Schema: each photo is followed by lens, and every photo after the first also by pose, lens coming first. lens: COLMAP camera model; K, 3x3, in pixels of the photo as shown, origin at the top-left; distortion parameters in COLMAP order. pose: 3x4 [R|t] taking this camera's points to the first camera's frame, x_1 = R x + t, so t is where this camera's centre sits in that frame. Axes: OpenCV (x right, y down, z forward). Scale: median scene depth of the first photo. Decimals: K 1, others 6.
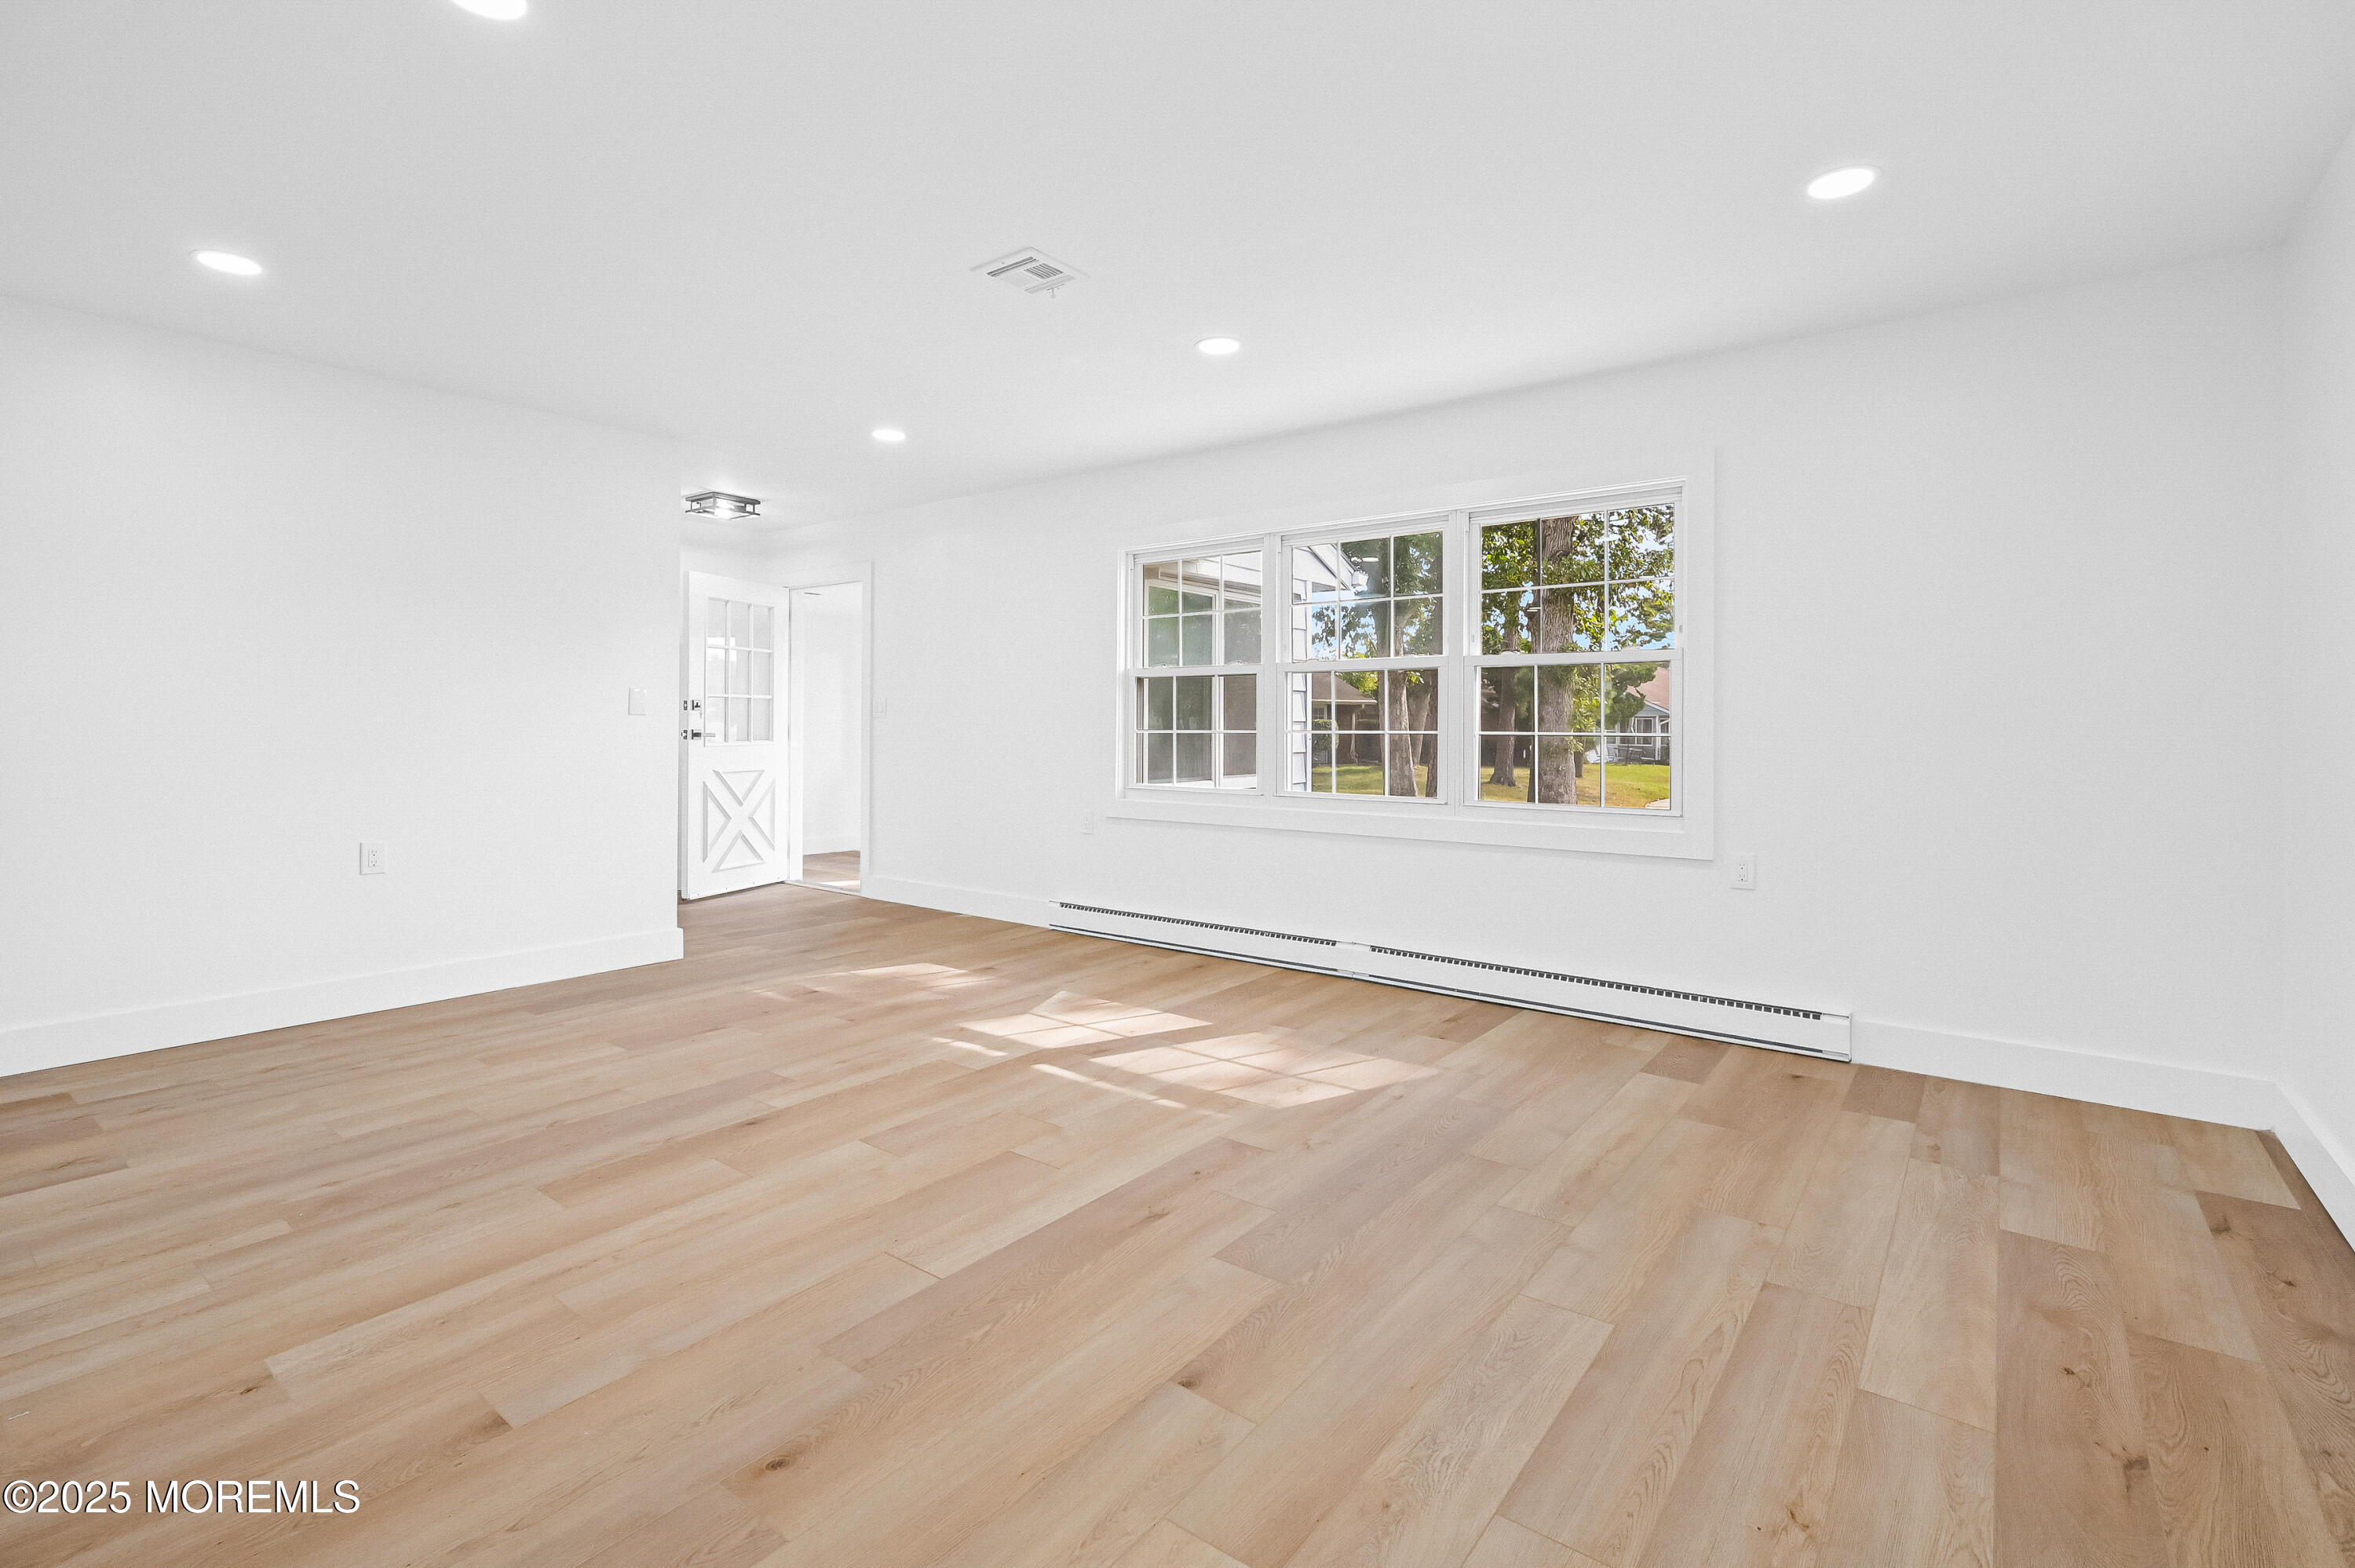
lens RADIAL K [[1070.4, 0, 1169.0], [0, 1070.4, 722.3], [0, 0, 1]] dist [-0.000147, 0.000268]
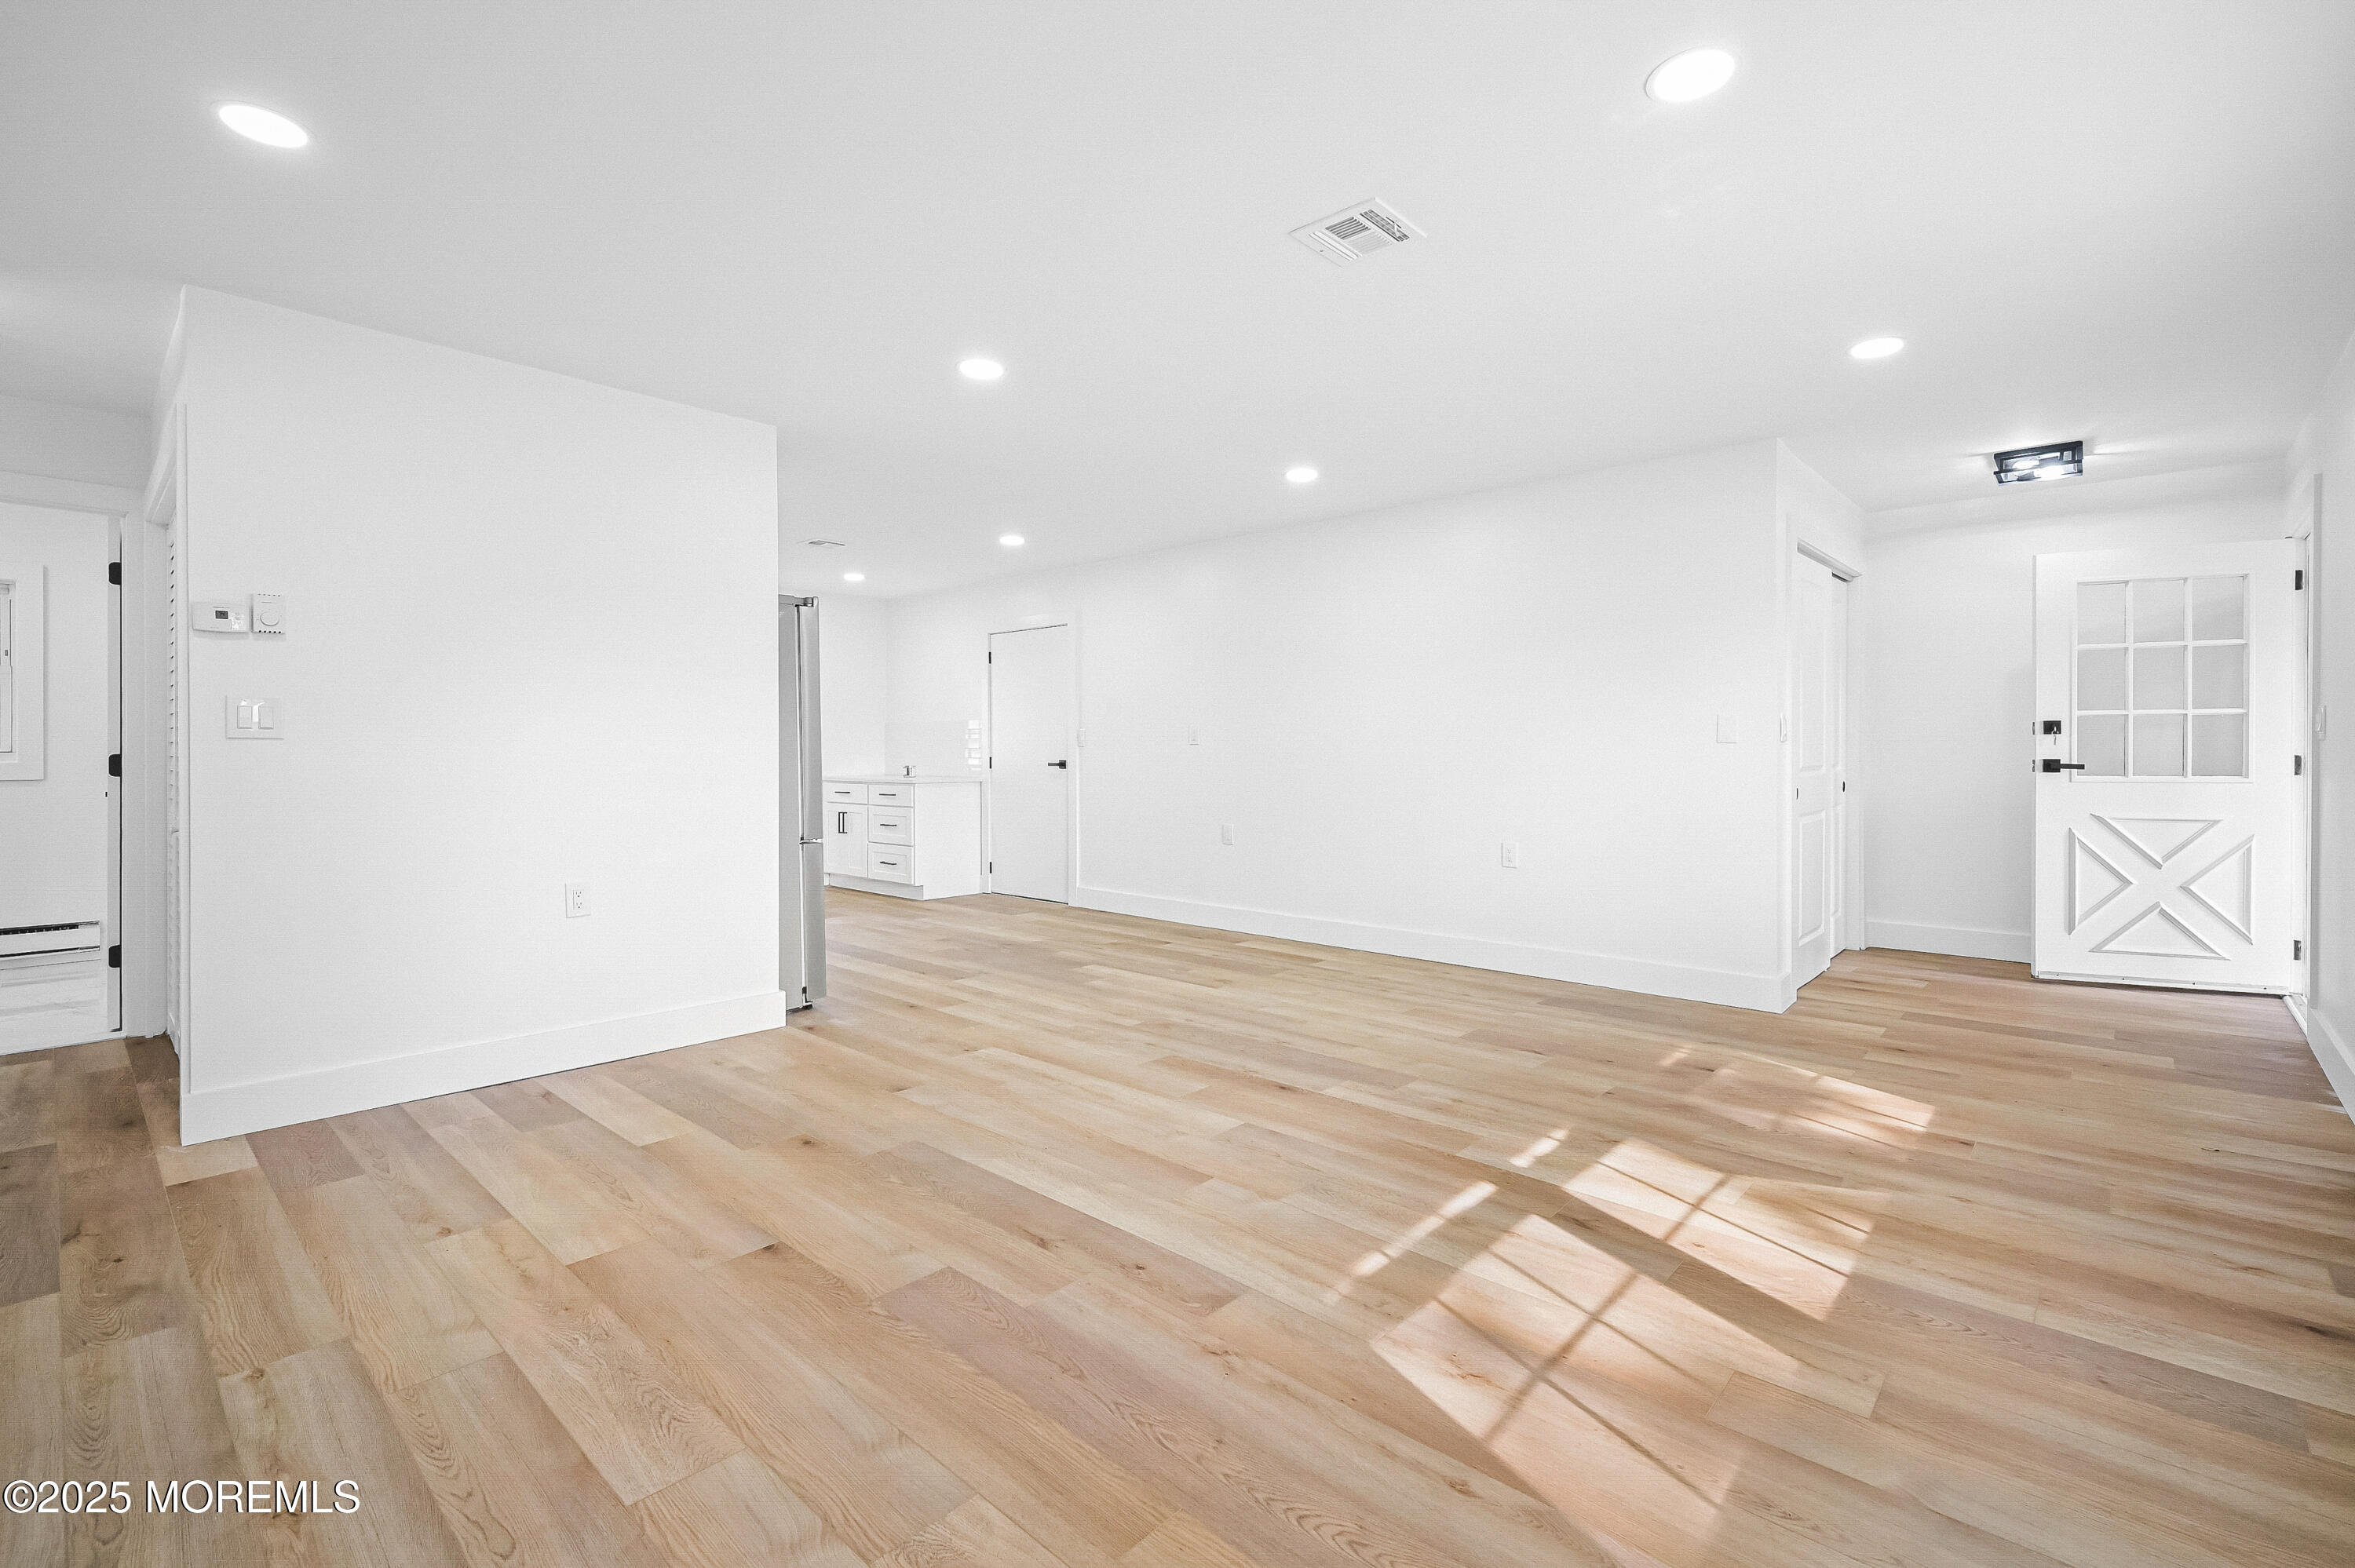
lens RADIAL K [[1037.8, 0, 1184.8], [0, 1037.8, 753.1], [0, 0, 1]] dist [-0.001810, -0.000211]
pose [[-0.073789, -0.000834, -0.997274, 0.811613], [0.002311, 0.999997, -0.001007, 0.004518], [0.997271, -0.002379, -0.073787, 1.035066]]
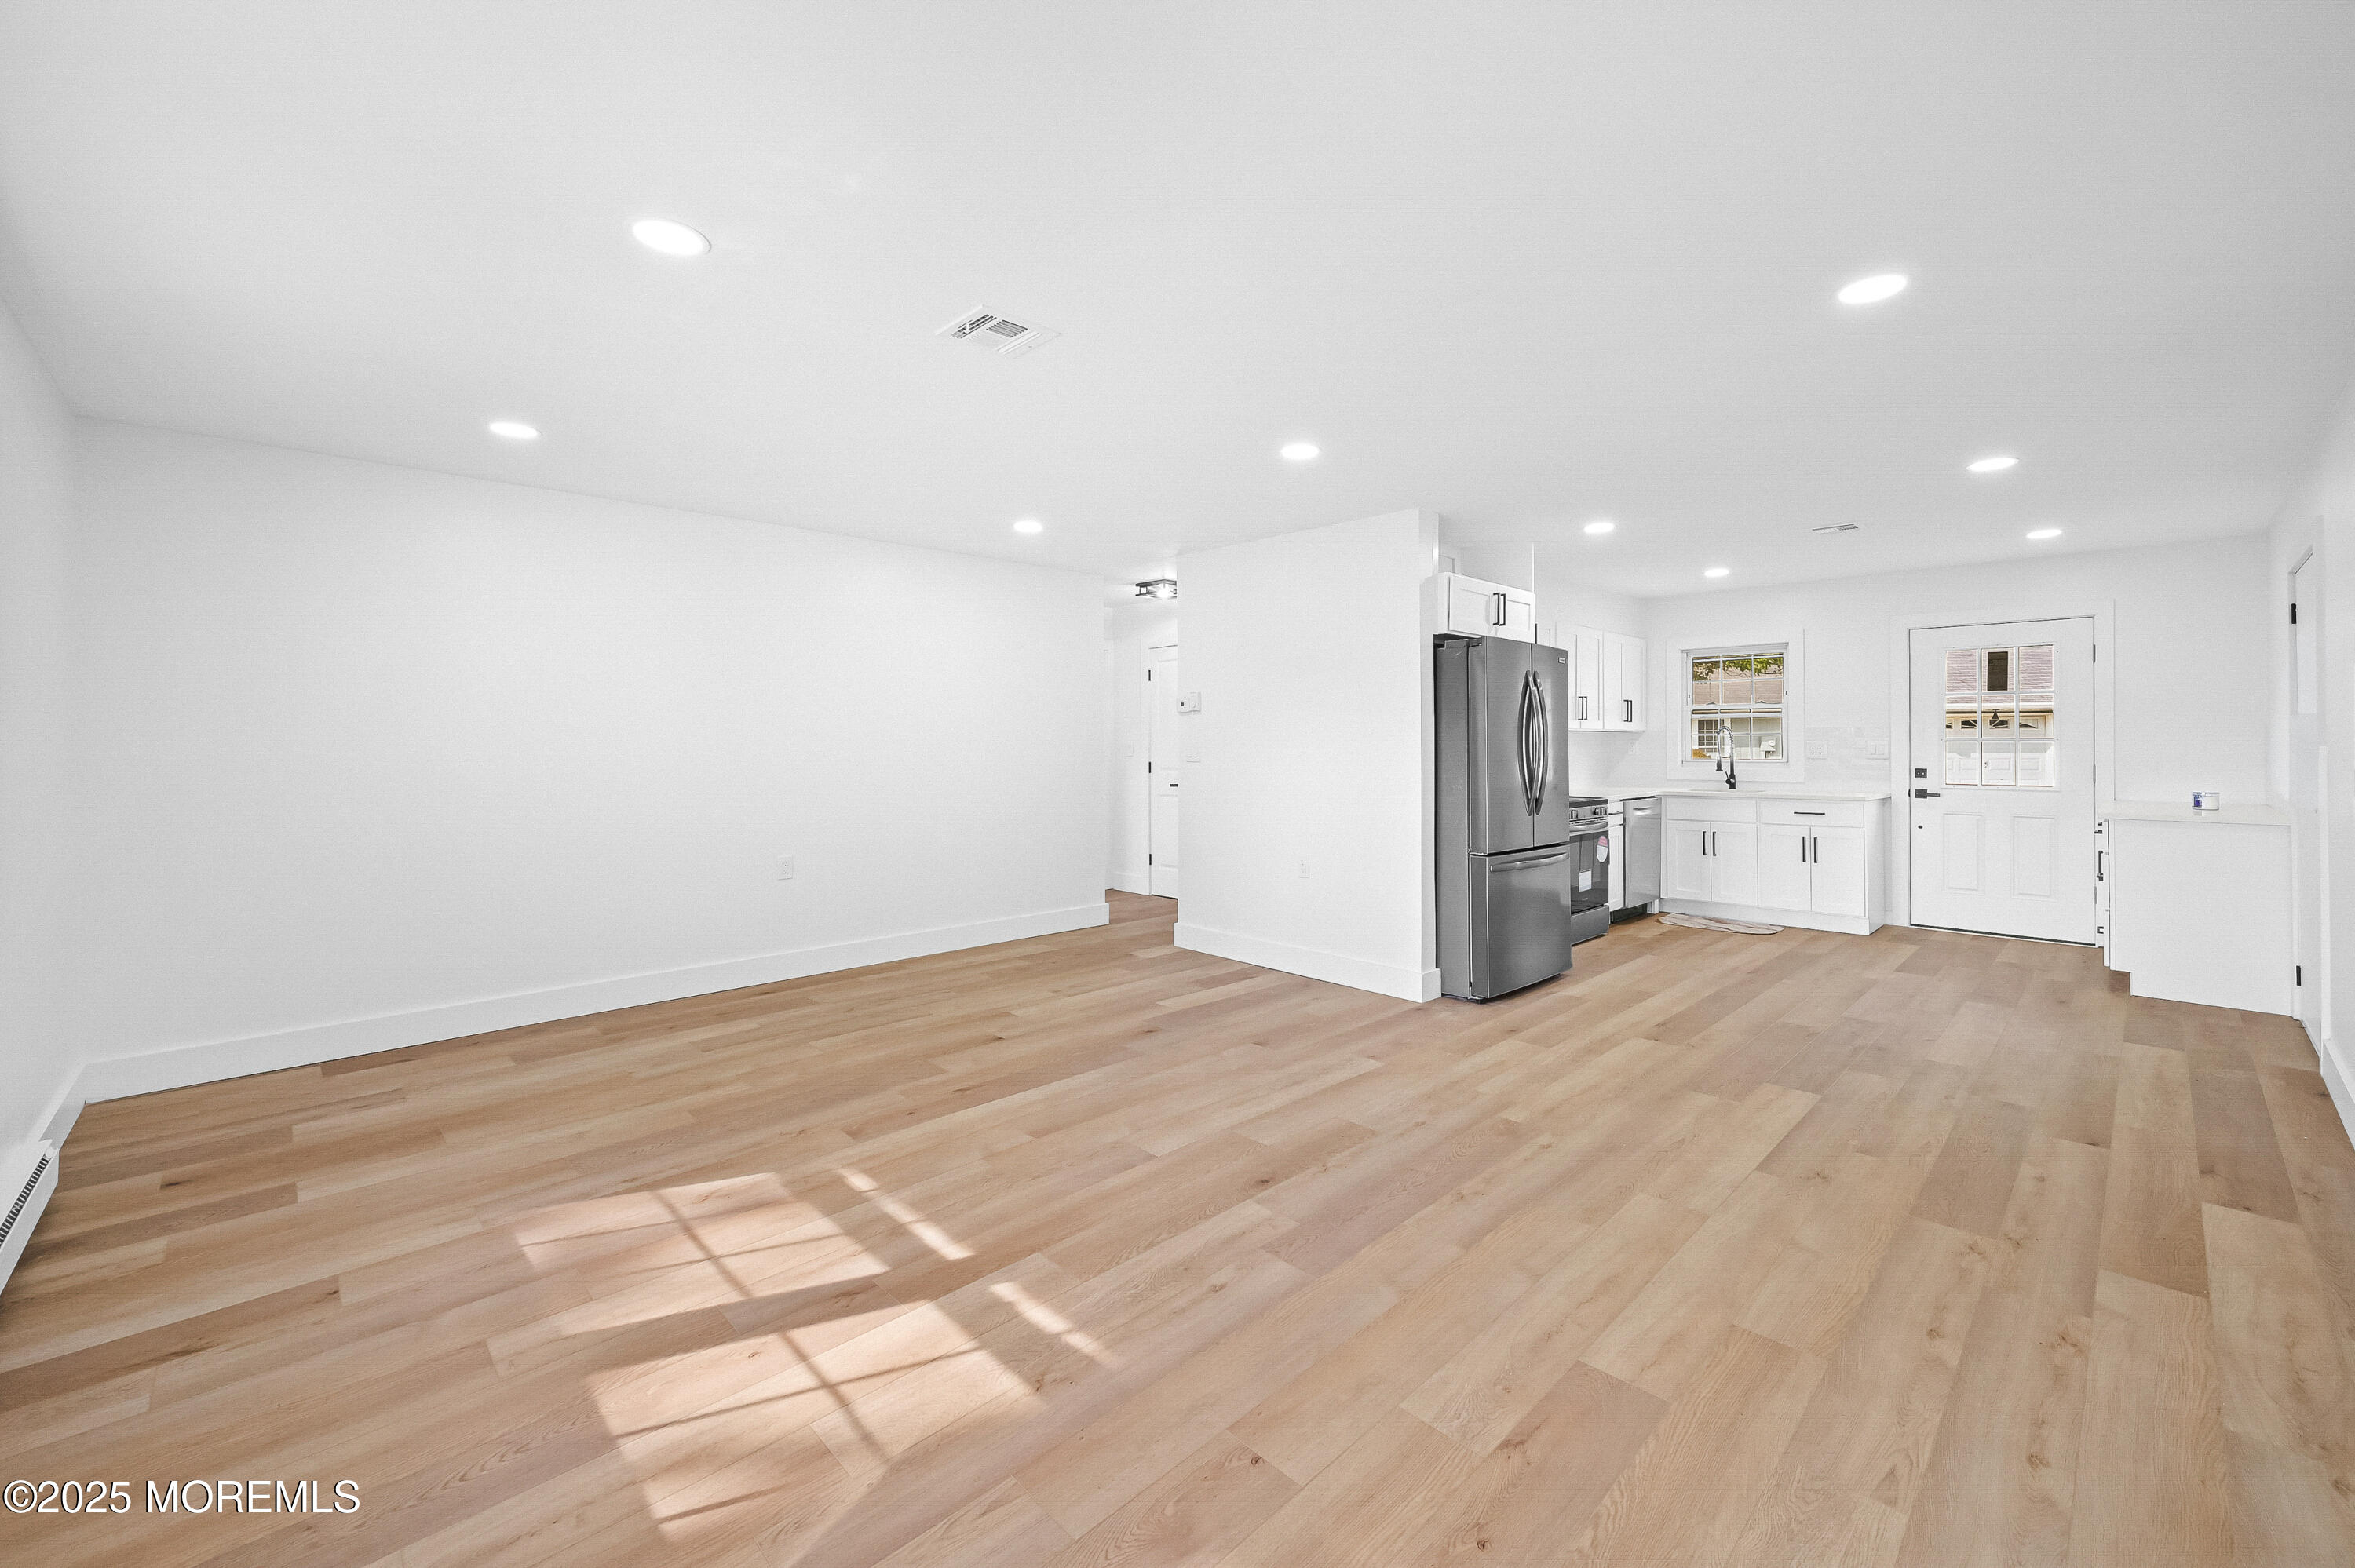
lens RADIAL K [[941.6, 0, 1181.8], [0, 941.6, 746.6], [0, 0, 1]] dist [0.001563, 0.000206]
pose [[-0.991126, -0.001791, 0.132912, -0.457624], [-0.001170, 0.999988, 0.004751, -0.059173], [-0.132919, 0.004553, -0.991116, 2.039411]]
